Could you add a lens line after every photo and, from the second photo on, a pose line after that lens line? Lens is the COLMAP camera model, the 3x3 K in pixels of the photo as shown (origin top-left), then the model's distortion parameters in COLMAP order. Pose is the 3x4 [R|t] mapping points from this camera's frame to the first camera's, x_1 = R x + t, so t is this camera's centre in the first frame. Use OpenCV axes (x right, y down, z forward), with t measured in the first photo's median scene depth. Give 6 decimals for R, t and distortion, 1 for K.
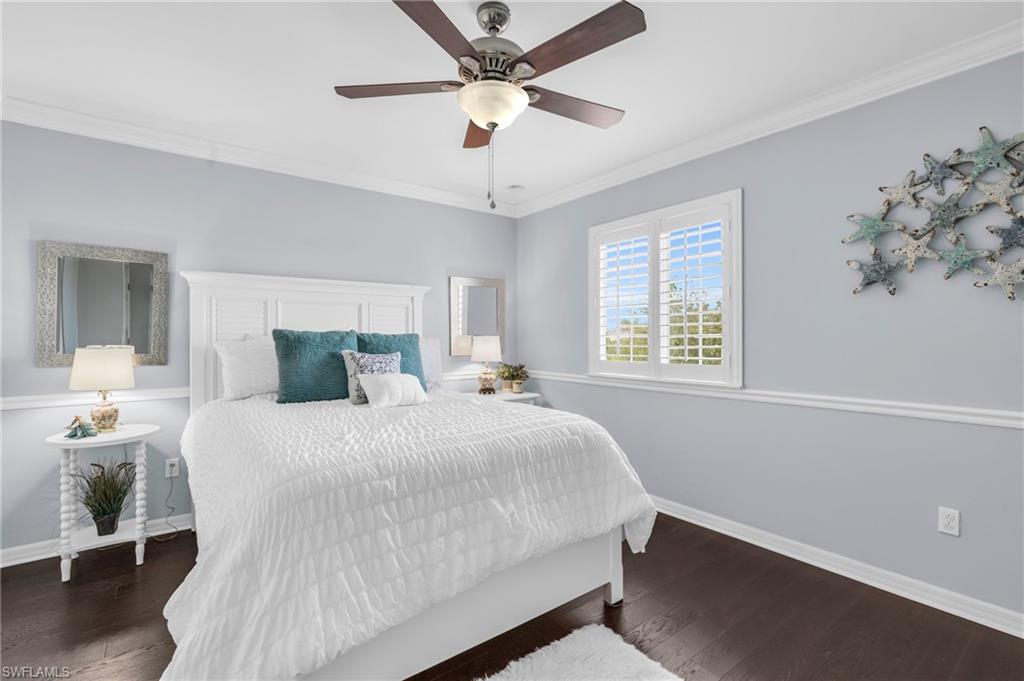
lens RADIAL K [[491.2, 0, 494.6], [0, 491.2, 336.1], [0, 0, 1]] dist [0.001175, 0.000213]
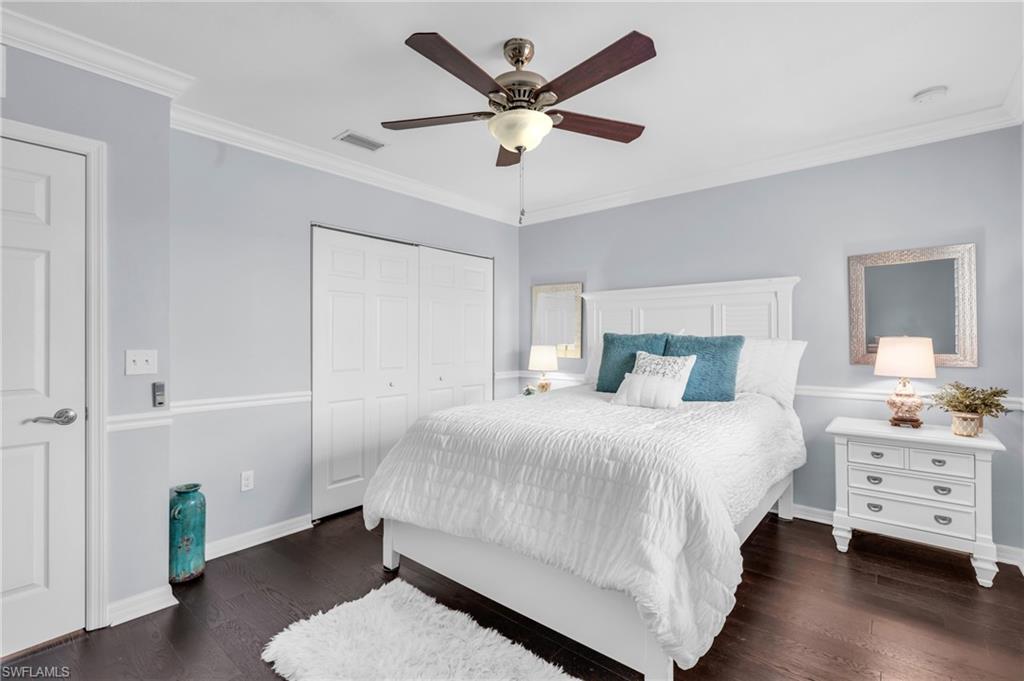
lens RADIAL K [[462.9, 0, 510.9], [0, 462.9, 337.0], [0, 0, 1]] dist [-0.001156, -0.000150]
pose [[0.207819, -0.002007, -0.978165, 0.703413], [0.002654, 0.999995, -0.001488, -0.003431], [0.978164, -0.002287, 0.207824, 0.533323]]
